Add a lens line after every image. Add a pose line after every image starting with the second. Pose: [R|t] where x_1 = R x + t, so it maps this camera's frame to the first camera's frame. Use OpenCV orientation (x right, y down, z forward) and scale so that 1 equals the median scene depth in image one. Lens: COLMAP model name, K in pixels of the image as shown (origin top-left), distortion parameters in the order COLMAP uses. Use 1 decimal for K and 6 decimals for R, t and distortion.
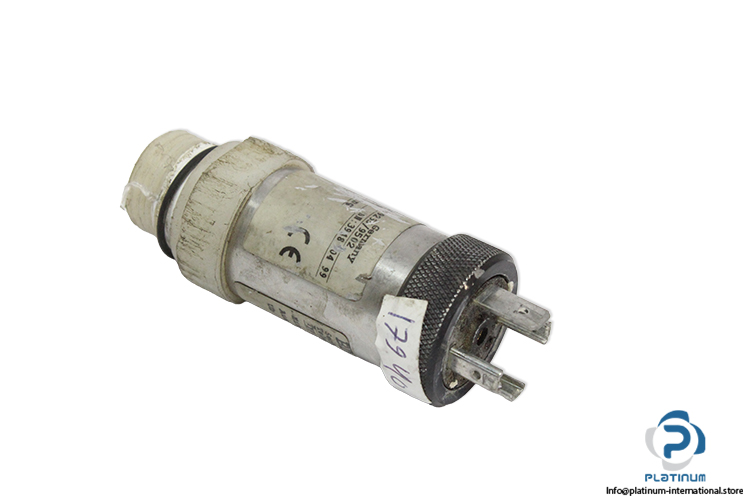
lens RADIAL K [[1919.6, 0, 375.0], [0, 1919.6, 250.0], [0, 0, 1]] dist [-0.001615, -0.005551]
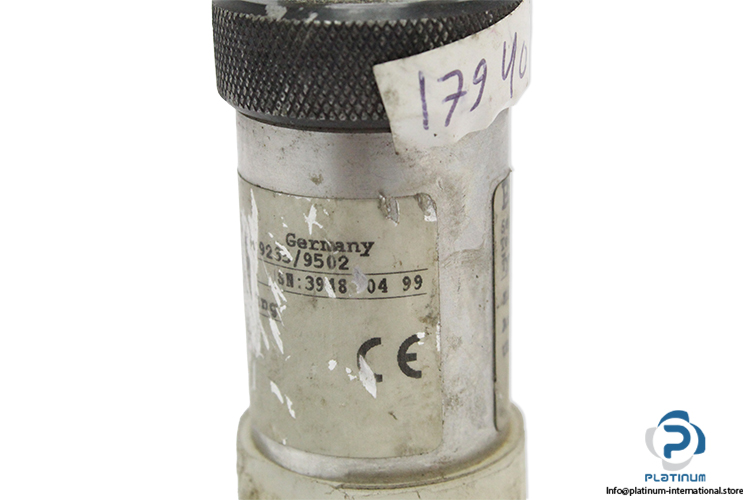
lens RADIAL K [[1857.4, 0, 375.0], [0, 1857.4, 250.0], [0, 0, 1]] dist [0.027980, 0.033739]
pose [[-0.490890, -0.869800, 0.049742, -0.038692], [0.866558, -0.481567, 0.131033, -0.059511], [-0.090018, 0.107427, 0.990129, 0.489011]]
